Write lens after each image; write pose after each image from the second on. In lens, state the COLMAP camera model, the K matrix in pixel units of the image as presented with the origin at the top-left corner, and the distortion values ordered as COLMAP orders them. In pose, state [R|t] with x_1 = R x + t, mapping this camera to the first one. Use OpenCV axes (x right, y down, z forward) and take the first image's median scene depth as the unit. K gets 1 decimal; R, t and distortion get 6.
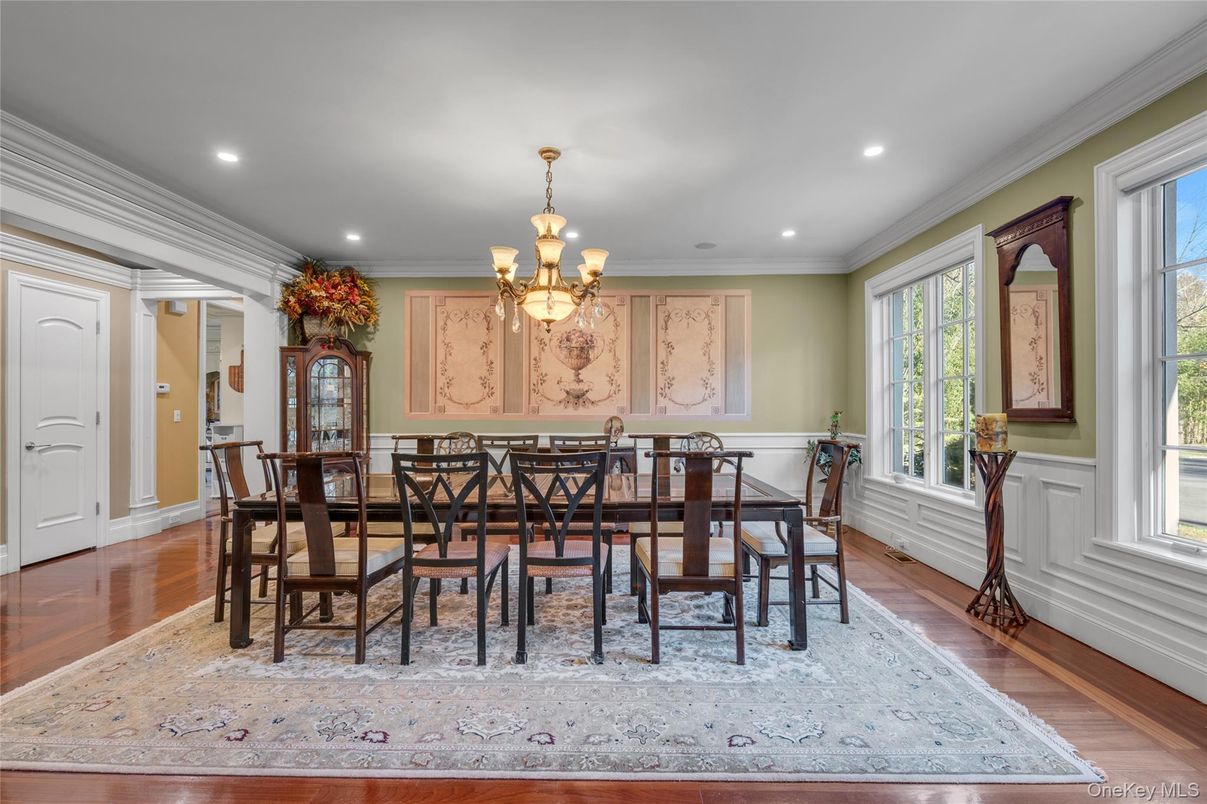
lens RADIAL K [[525.7, 0, 603.5], [0, 525.7, 402.0], [0, 0, 1]] dist [-0.002449, -0.000290]
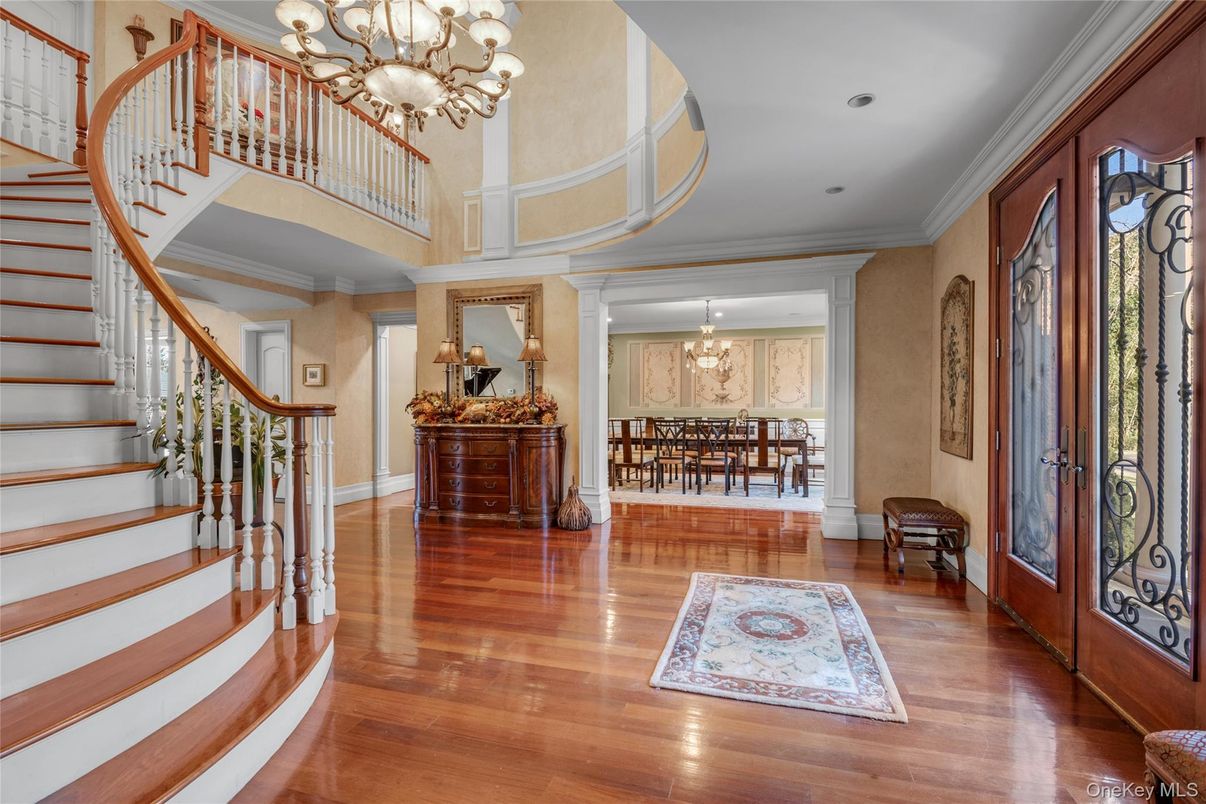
lens RADIAL K [[525.3, 0, 603.0], [0, 525.3, 402.0], [0, 0, 1]] dist [-0.002449, -0.000290]
pose [[0.958384, 0.000313, -0.285481, 0.125567], [0.002622, 0.999948, 0.009898, -0.026562], [0.285469, -0.010235, 0.958333, -1.457924]]
